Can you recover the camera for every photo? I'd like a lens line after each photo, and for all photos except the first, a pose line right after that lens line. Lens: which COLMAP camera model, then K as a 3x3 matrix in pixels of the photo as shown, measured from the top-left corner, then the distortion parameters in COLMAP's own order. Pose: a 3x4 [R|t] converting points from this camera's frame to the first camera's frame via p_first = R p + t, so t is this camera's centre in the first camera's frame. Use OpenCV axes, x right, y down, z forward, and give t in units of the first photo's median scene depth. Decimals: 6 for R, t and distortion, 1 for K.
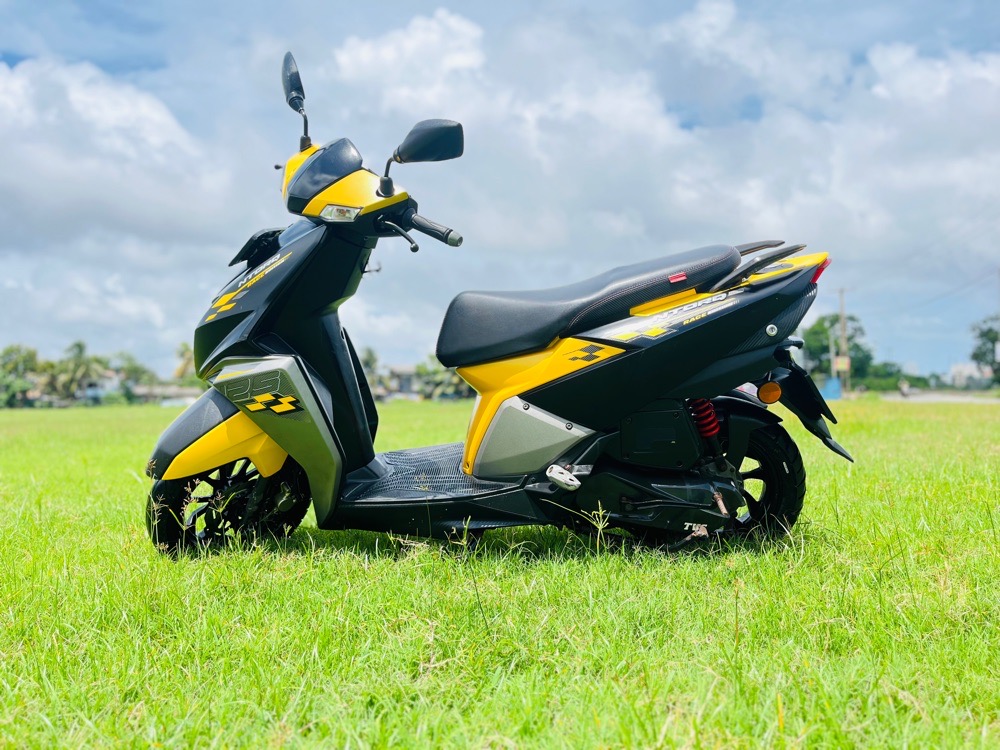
lens RADIAL K [[756.3, 0, 500.0], [0, 756.3, 375.0], [0, 0, 1]] dist [-0.000656, -0.000140]
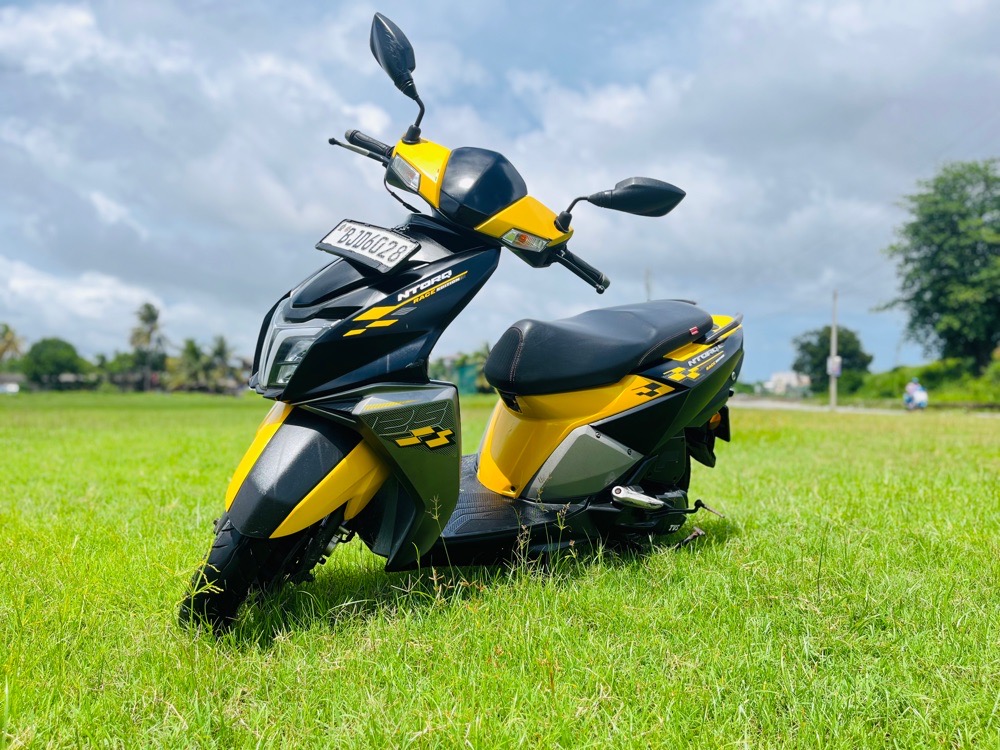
lens RADIAL K [[756.3, 0, 500.0], [0, 756.3, 375.0], [0, 0, 1]] dist [-0.000656, -0.000140]
pose [[0.733813, 0.036416, 0.678375, -0.840202], [-0.071592, 0.997147, 0.023913, -0.062209], [-0.675569, -0.066114, 0.734326, 0.297044]]
